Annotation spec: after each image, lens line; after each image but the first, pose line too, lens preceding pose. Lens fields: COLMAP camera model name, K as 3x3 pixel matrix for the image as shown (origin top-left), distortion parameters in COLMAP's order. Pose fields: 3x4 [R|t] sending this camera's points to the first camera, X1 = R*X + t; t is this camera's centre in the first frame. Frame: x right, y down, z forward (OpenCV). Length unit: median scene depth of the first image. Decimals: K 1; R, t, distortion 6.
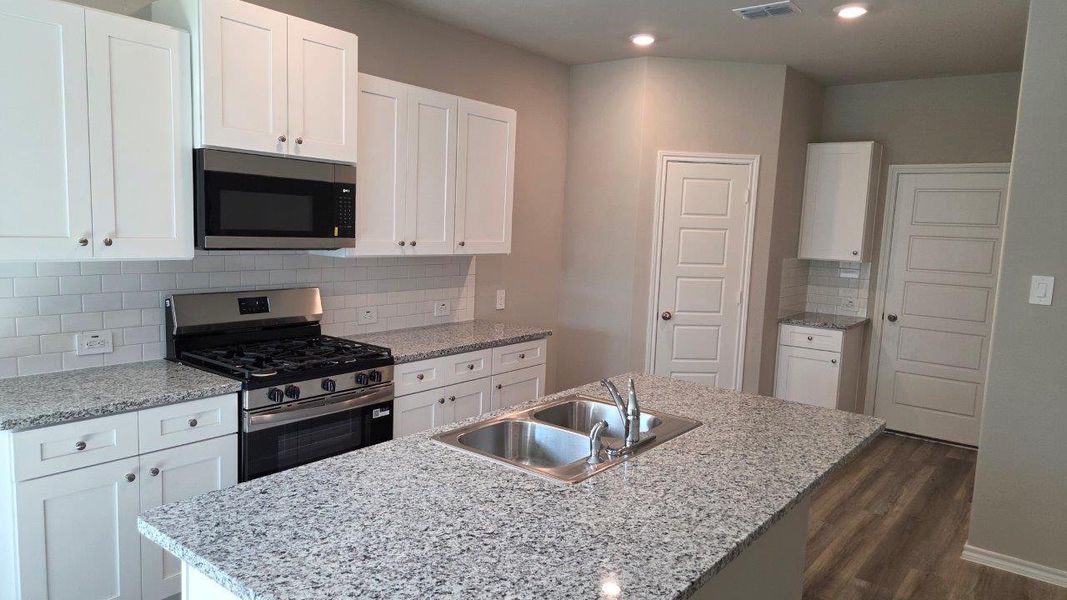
lens RADIAL K [[714.5, 0, 511.9], [0, 714.5, 305.2], [0, 0, 1]] dist [0.053335, -0.004667]
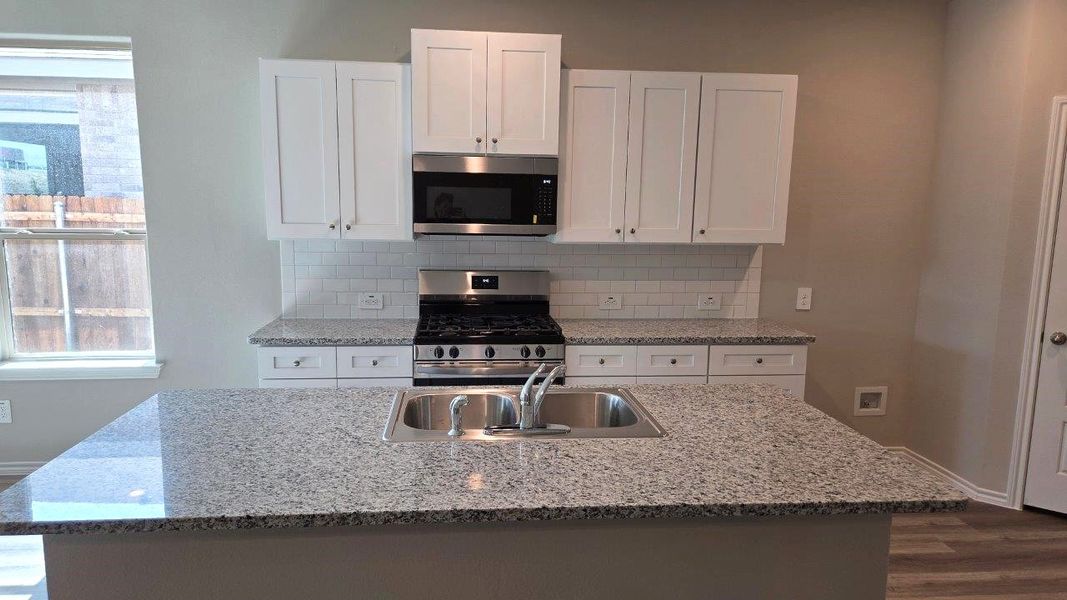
lens RADIAL K [[714.5, 0, 511.9], [0, 714.5, 305.2], [0, 0, 1]] dist [0.053335, -0.004667]
pose [[0.684933, 0.068961, -0.725335, 0.556422], [-0.072194, 0.997035, 0.026620, 0.003346], [0.725021, 0.034132, 0.687881, 0.225592]]
